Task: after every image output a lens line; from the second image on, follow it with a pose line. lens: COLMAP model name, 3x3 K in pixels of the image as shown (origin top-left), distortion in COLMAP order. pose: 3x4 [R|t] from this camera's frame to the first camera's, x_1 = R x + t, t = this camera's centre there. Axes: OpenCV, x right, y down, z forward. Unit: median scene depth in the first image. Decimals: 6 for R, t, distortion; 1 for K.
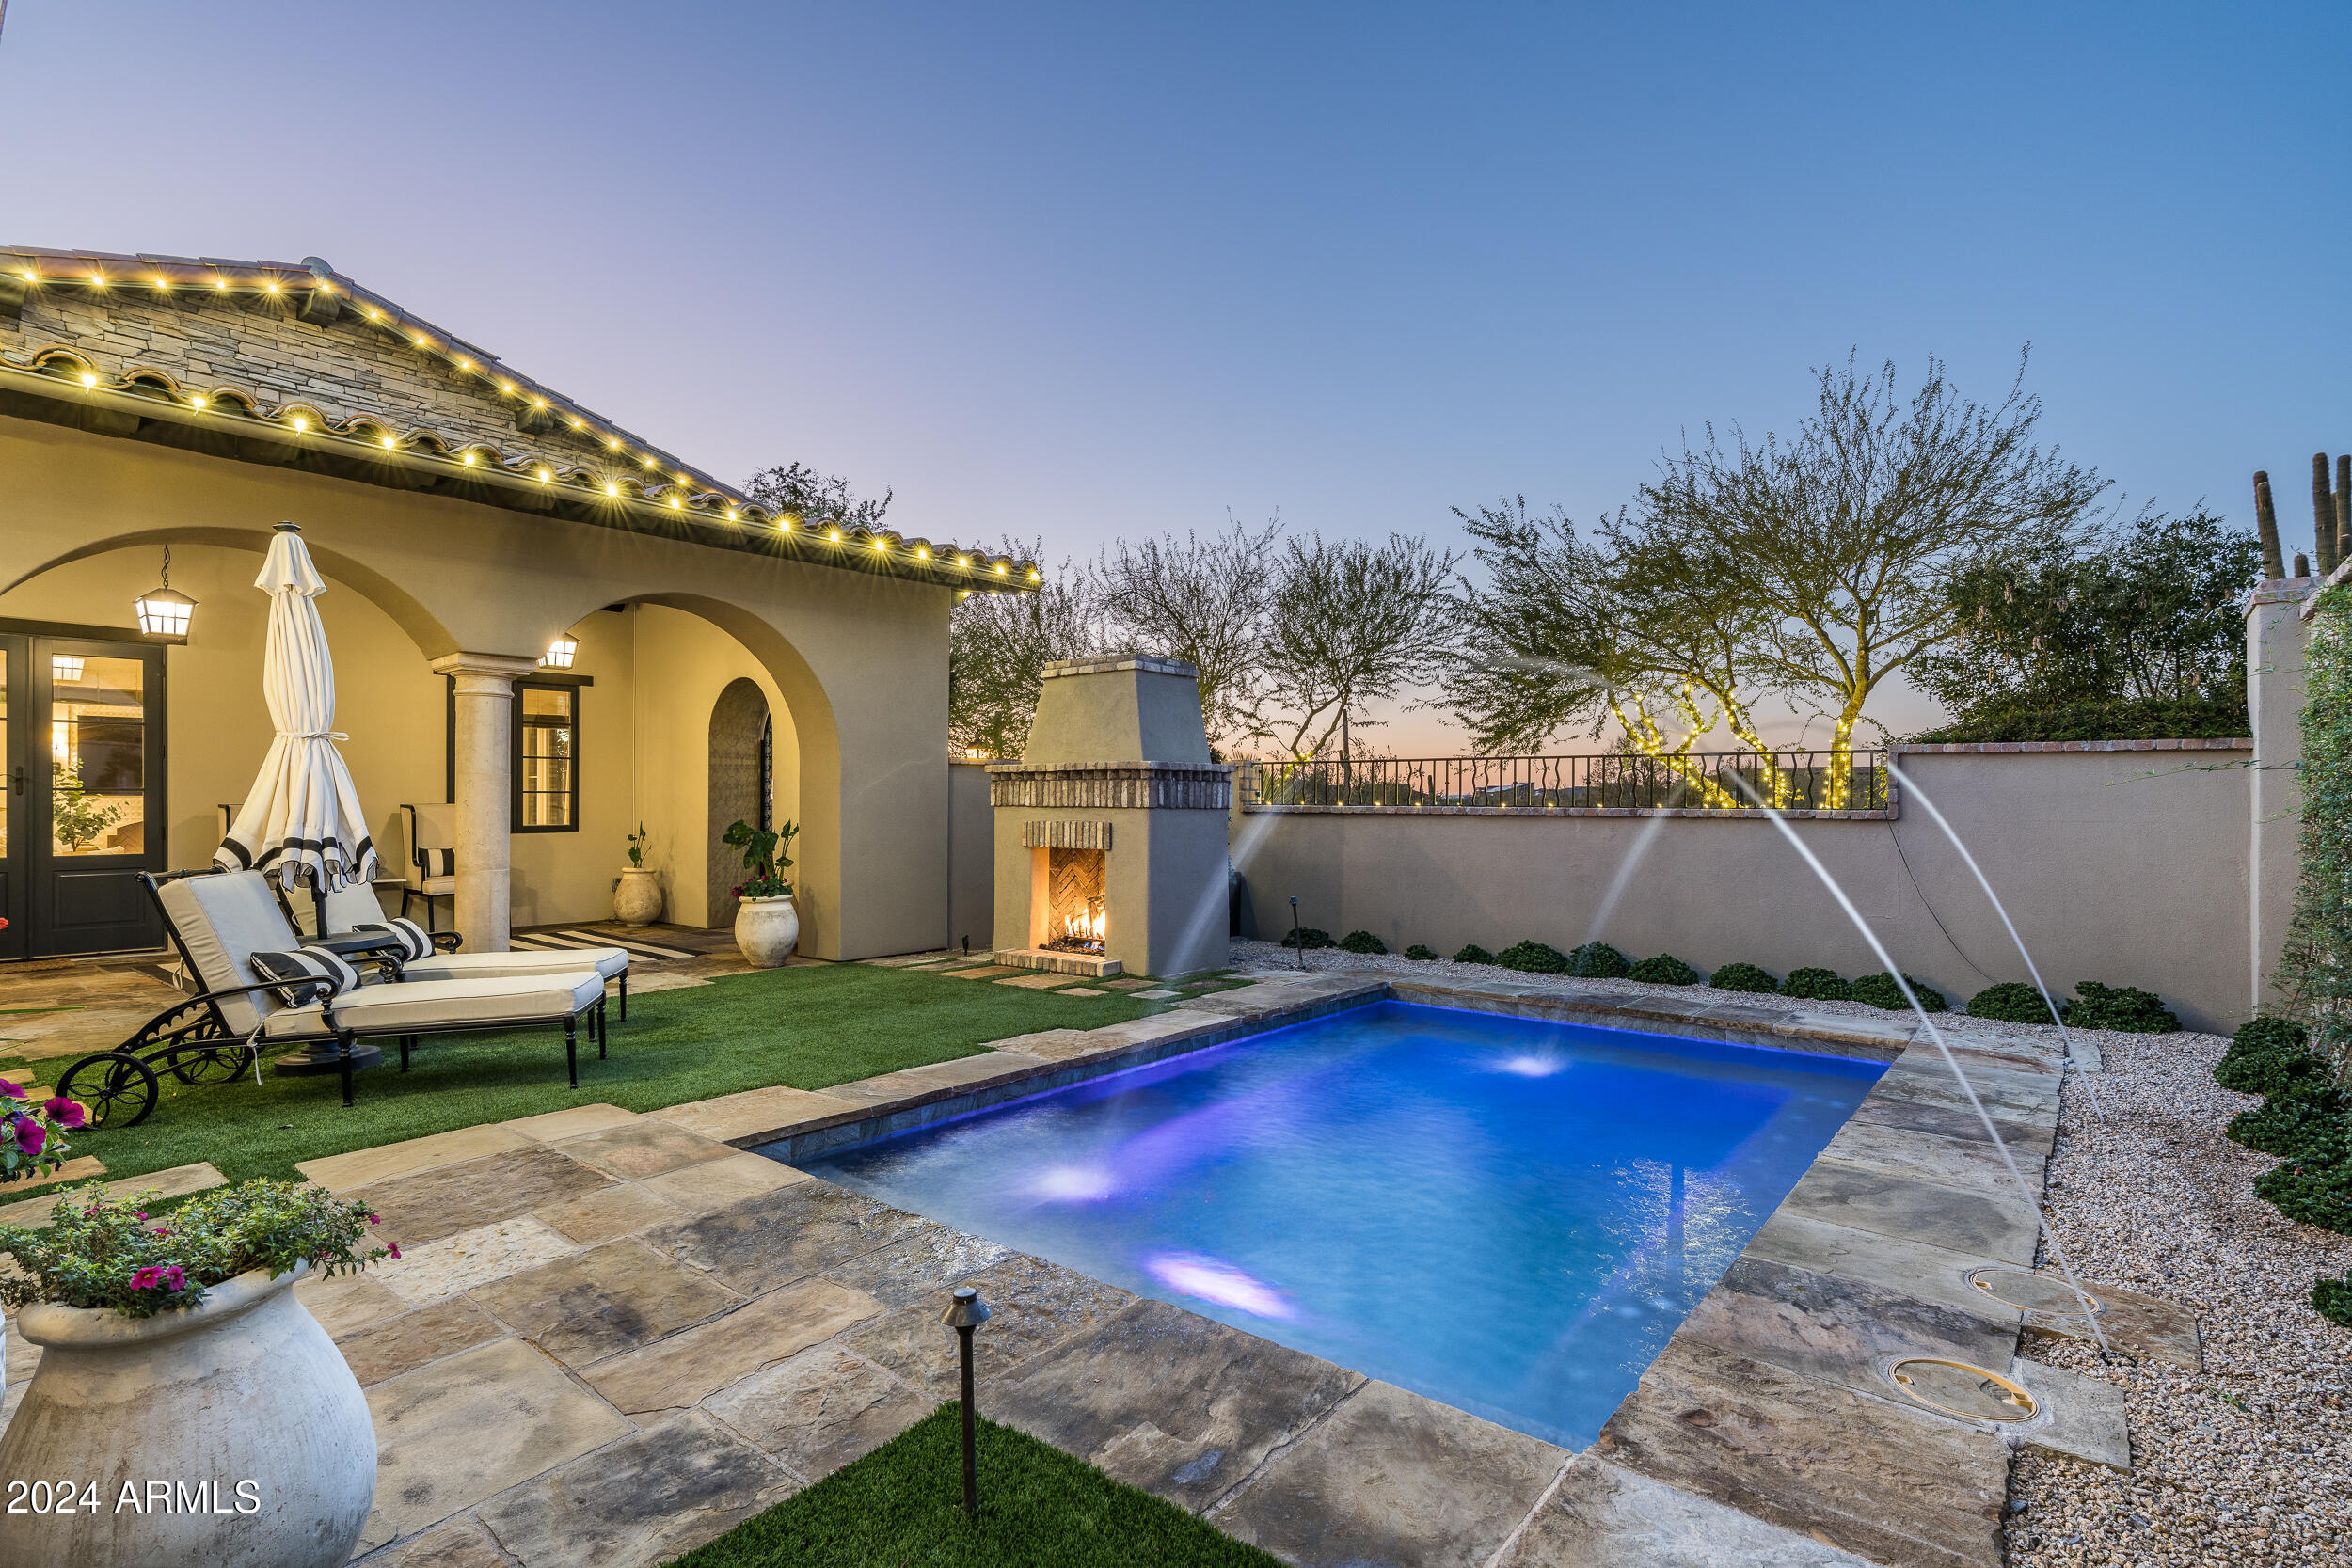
lens RADIAL K [[1145.5, 0, 1164.6], [0, 1145.5, 797.6], [0, 0, 1]] dist [-0.014805, 0.008574]
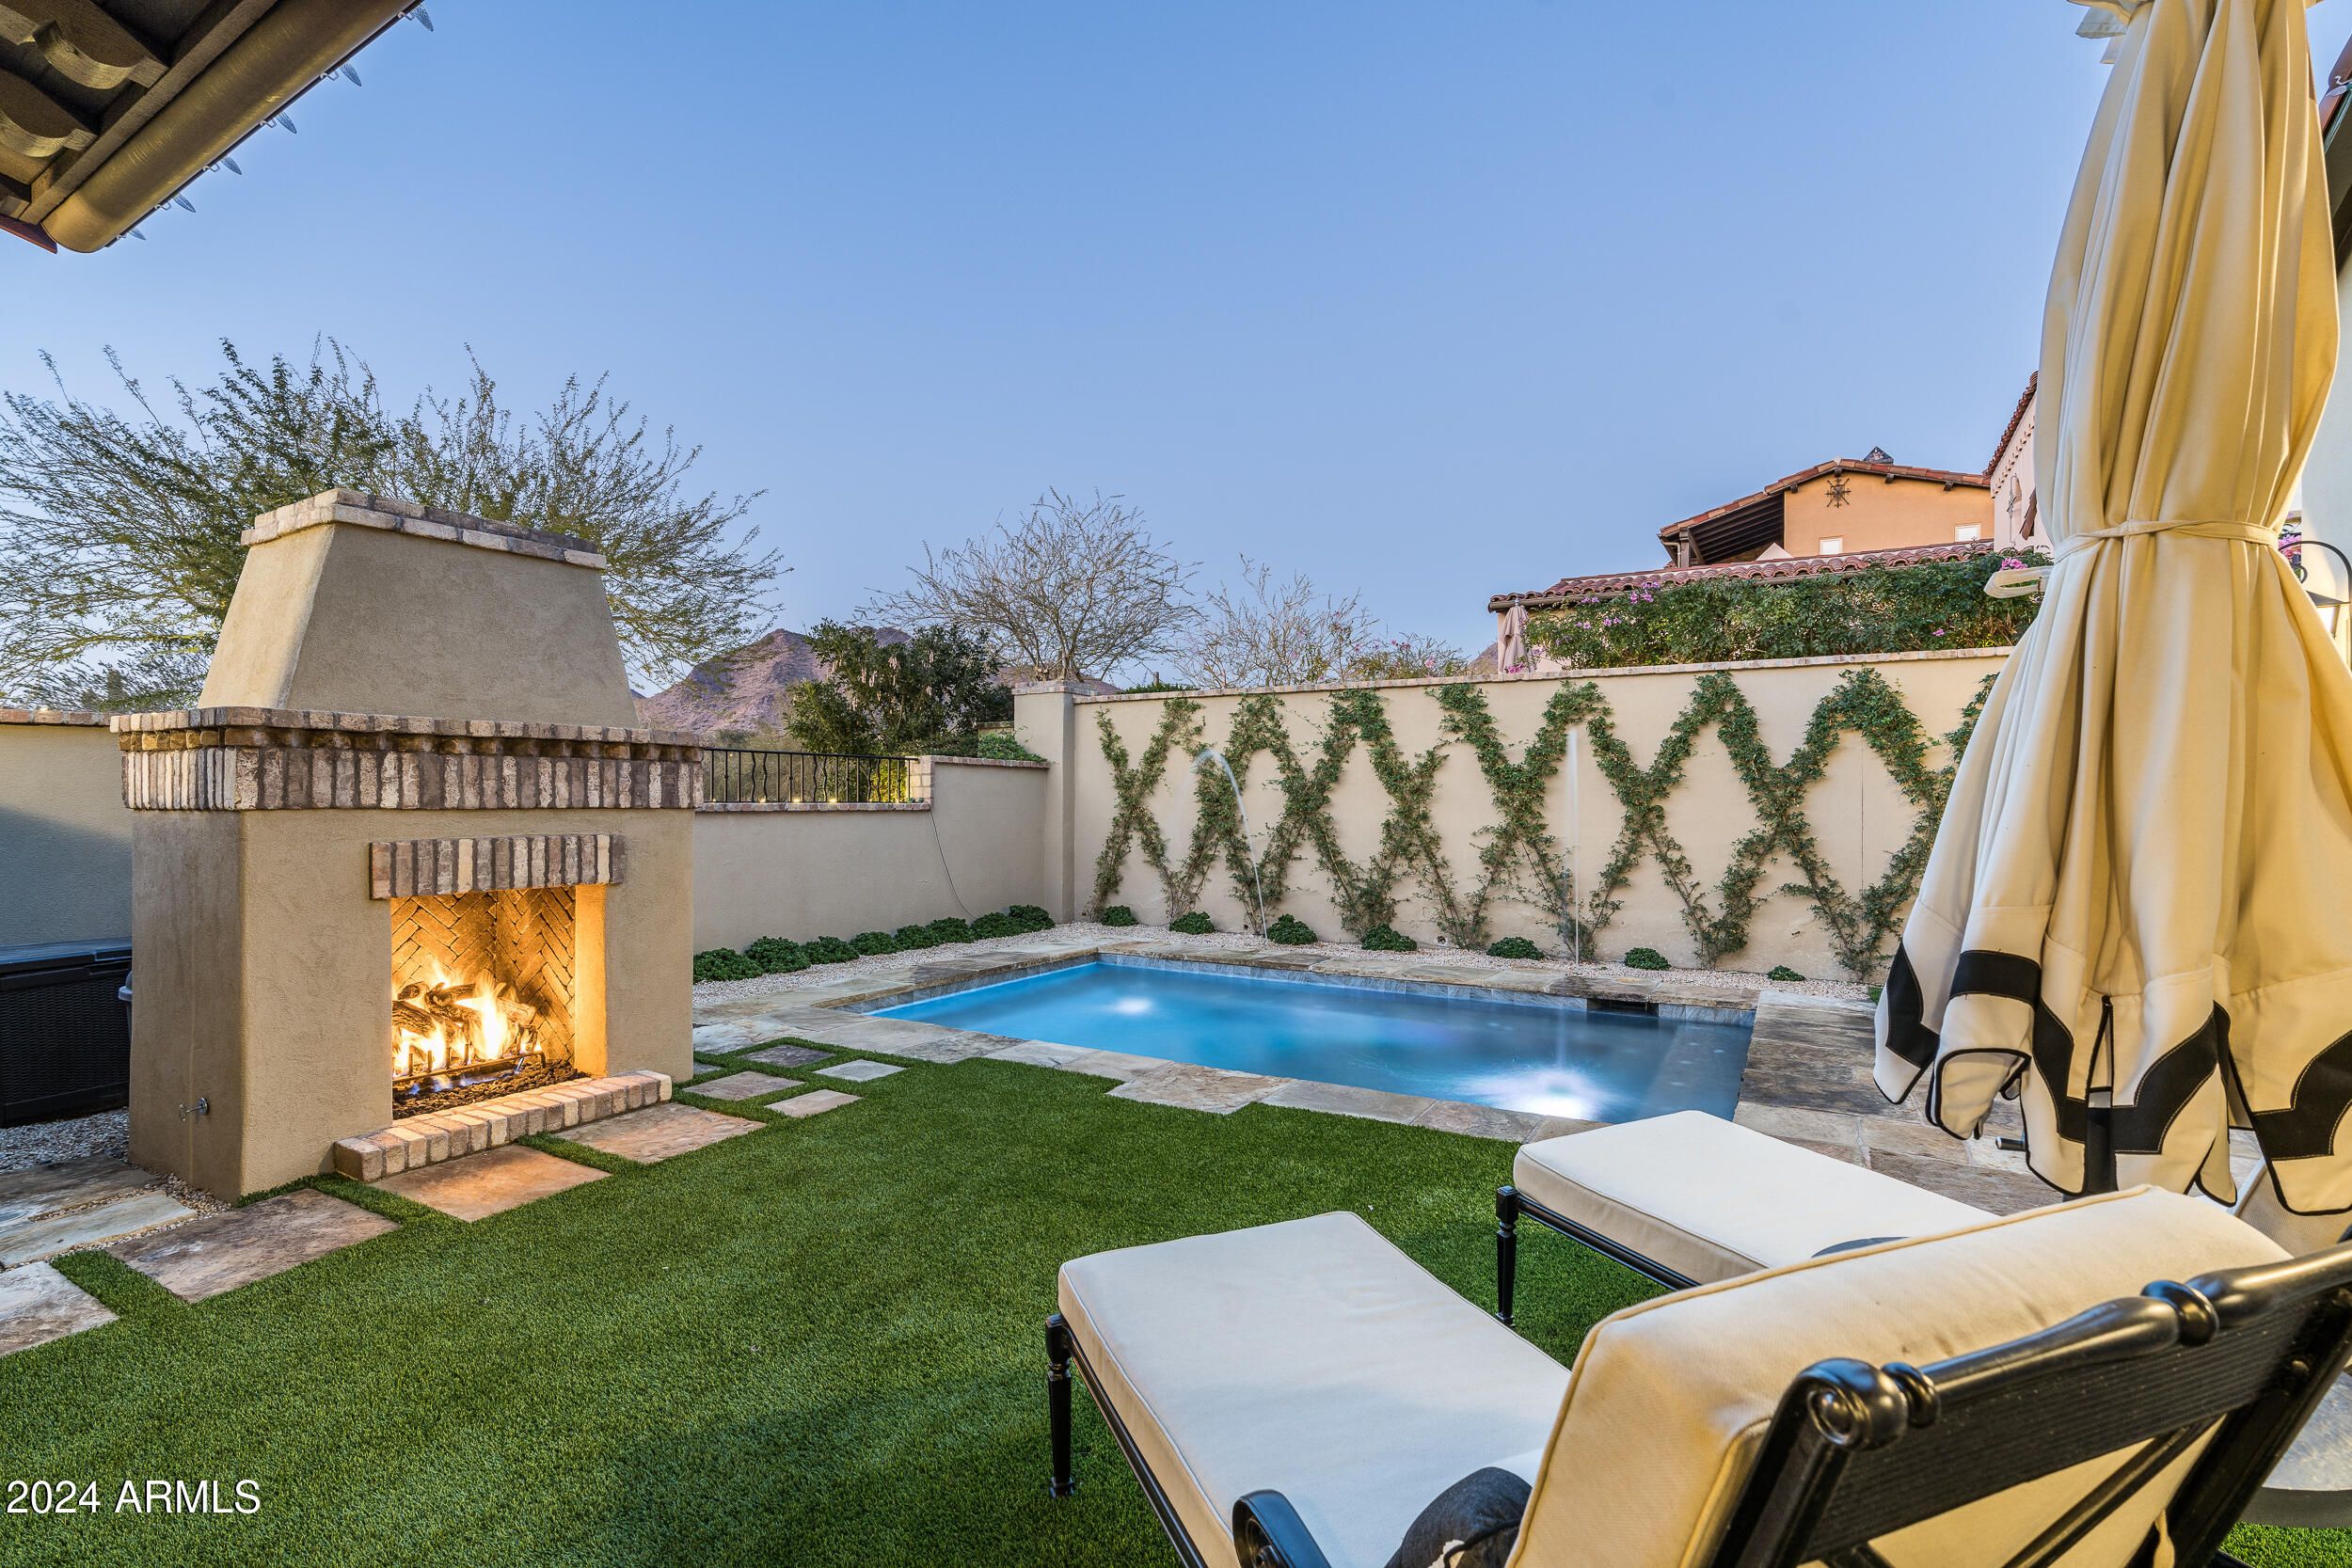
lens RADIAL K [[1056.2, 0, 1164.6], [0, 1056.2, 798.1], [0, 0, 1]] dist [-0.017974, 0.007260]
pose [[-0.153586, -0.001287, 0.988134, -0.618050], [-0.007443, 0.999972, 0.000146, 0.001221], [-0.988107, -0.007332, -0.153592, 0.827823]]
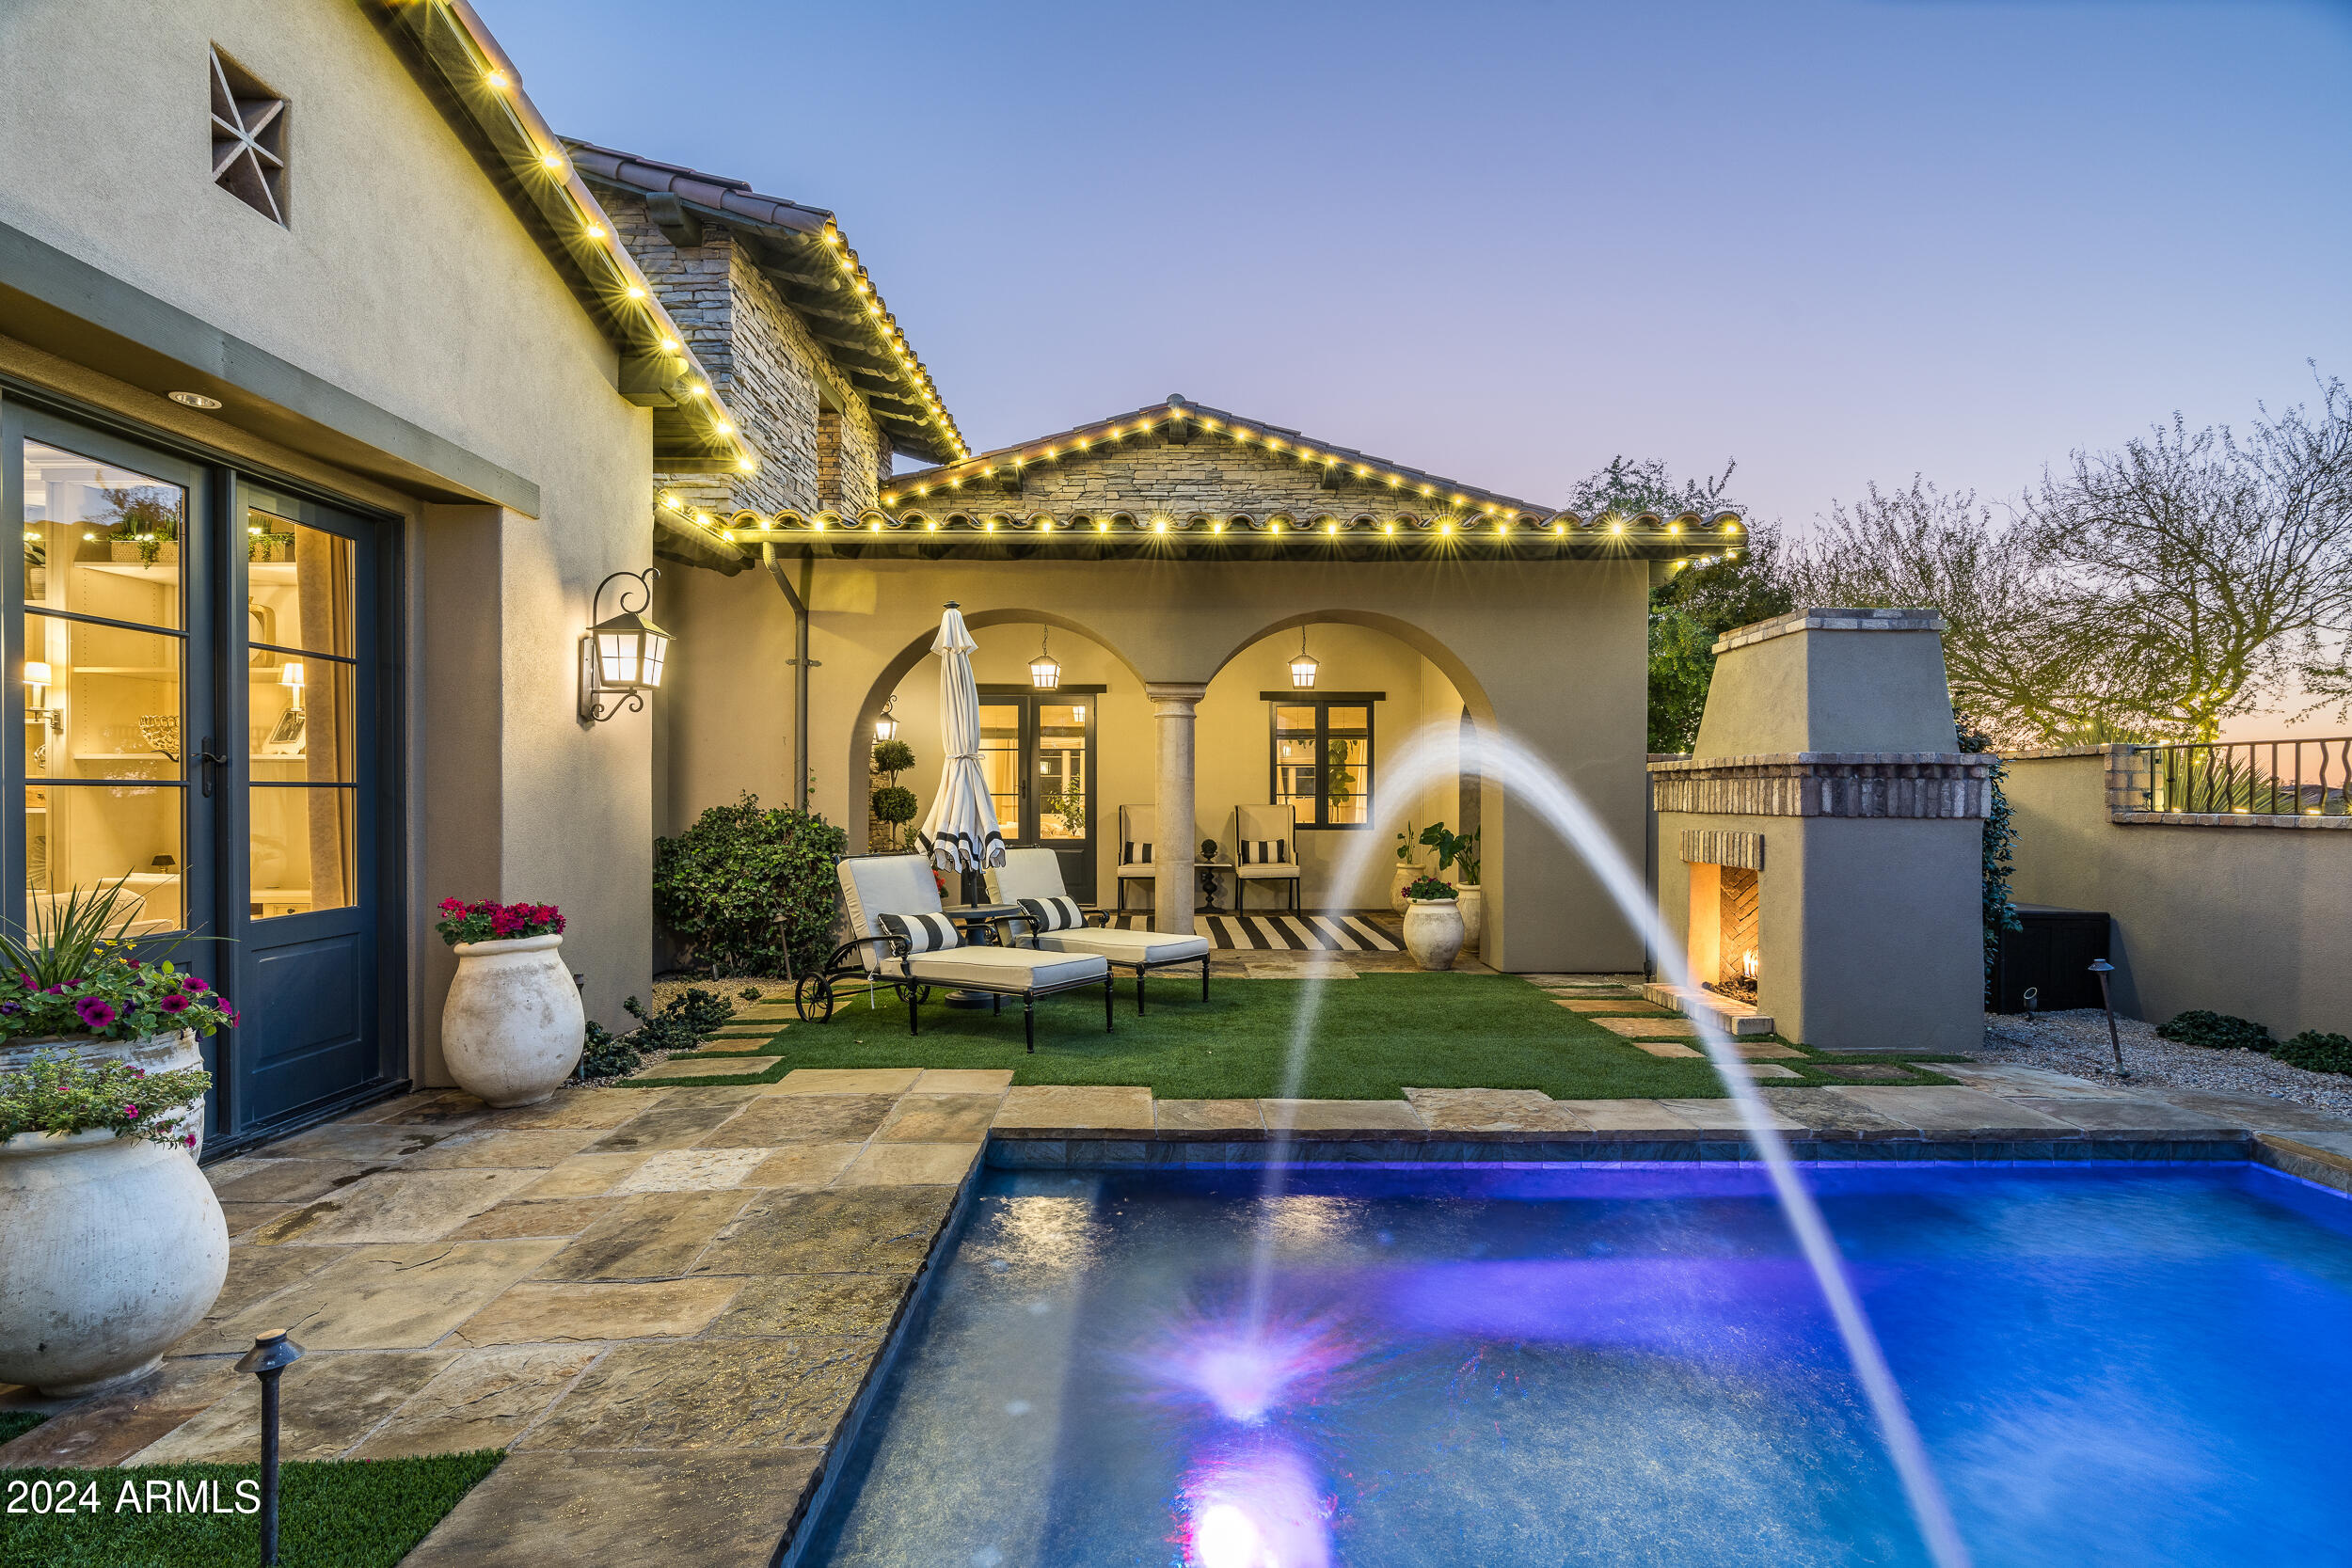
lens RADIAL K [[1056.2, 0, 1164.6], [0, 1056.2, 798.1], [0, 0, 1]] dist [-0.017974, 0.007260]
pose [[0.638323, -0.000458, -0.769769, 0.241473], [0.001934, 0.999998, 0.001009, -0.004003], [0.769766, -0.002133, 0.638322, 0.251852]]
